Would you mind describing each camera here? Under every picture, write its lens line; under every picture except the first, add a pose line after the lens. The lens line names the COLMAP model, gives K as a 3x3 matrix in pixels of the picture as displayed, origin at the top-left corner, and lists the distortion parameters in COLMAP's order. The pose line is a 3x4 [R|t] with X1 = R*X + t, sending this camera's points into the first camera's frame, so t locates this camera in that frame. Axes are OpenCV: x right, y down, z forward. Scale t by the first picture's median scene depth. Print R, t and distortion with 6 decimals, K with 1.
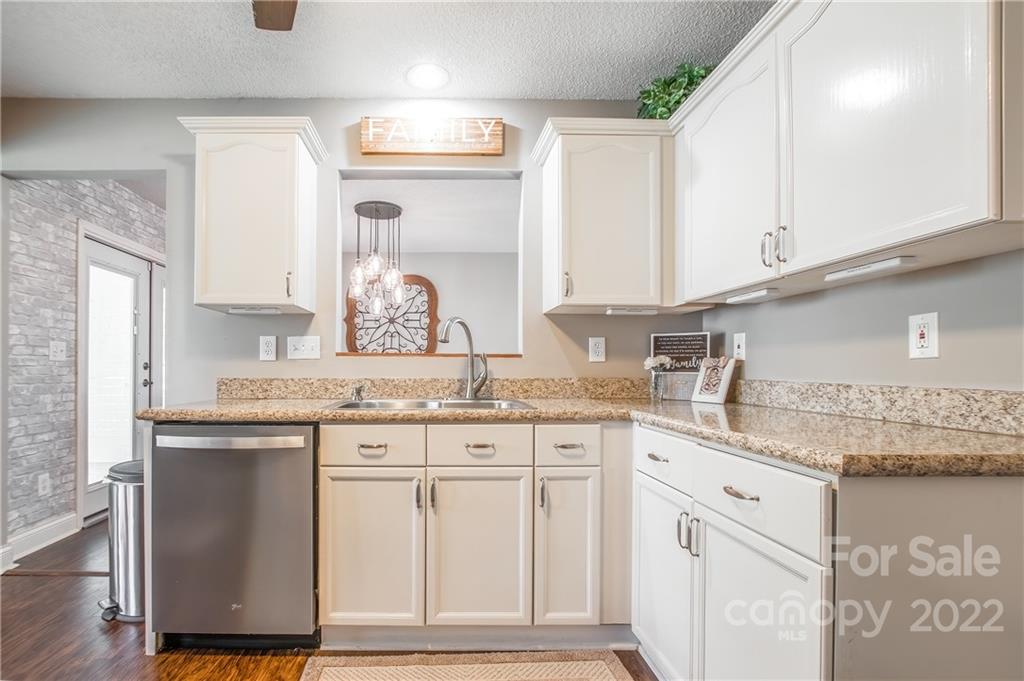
lens RADIAL K [[471.8, 0, 438.5], [0, 471.8, 366.9], [0, 0, 1]] dist [-0.015675, -0.000207]
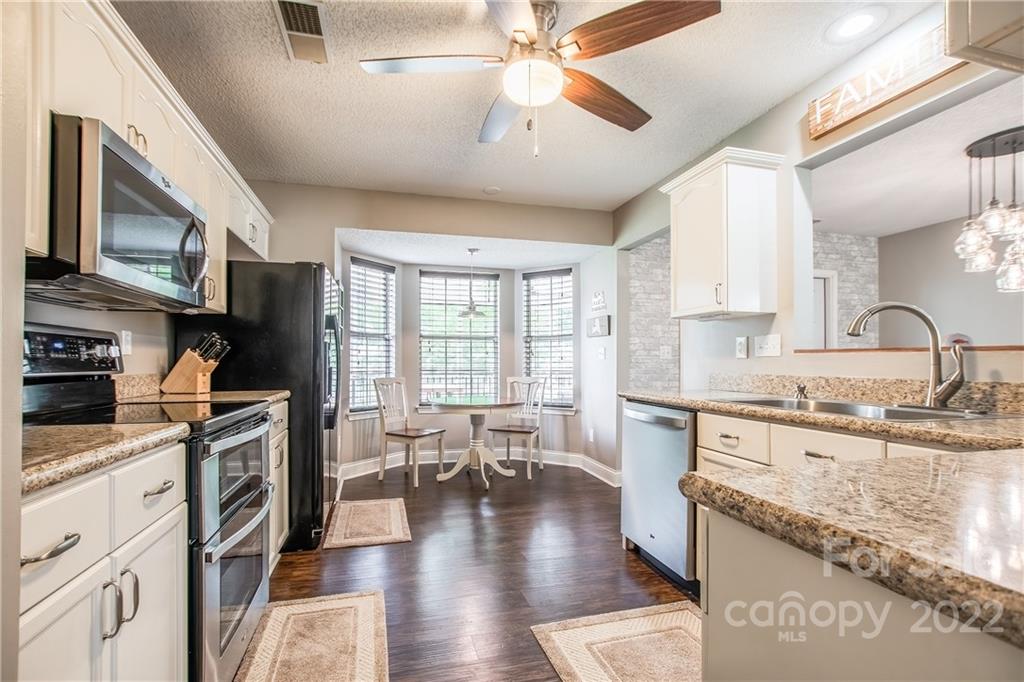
lens RADIAL K [[458.3, 0, 512.3], [0, 458.3, 356.8], [0, 0, 1]] dist [-0.001004, -0.000061]
pose [[0.269919, -0.011196, -0.962818, 0.565217], [-0.000188, 0.999932, -0.011680, -0.004057], [0.962883, 0.003334, 0.269898, 0.165789]]
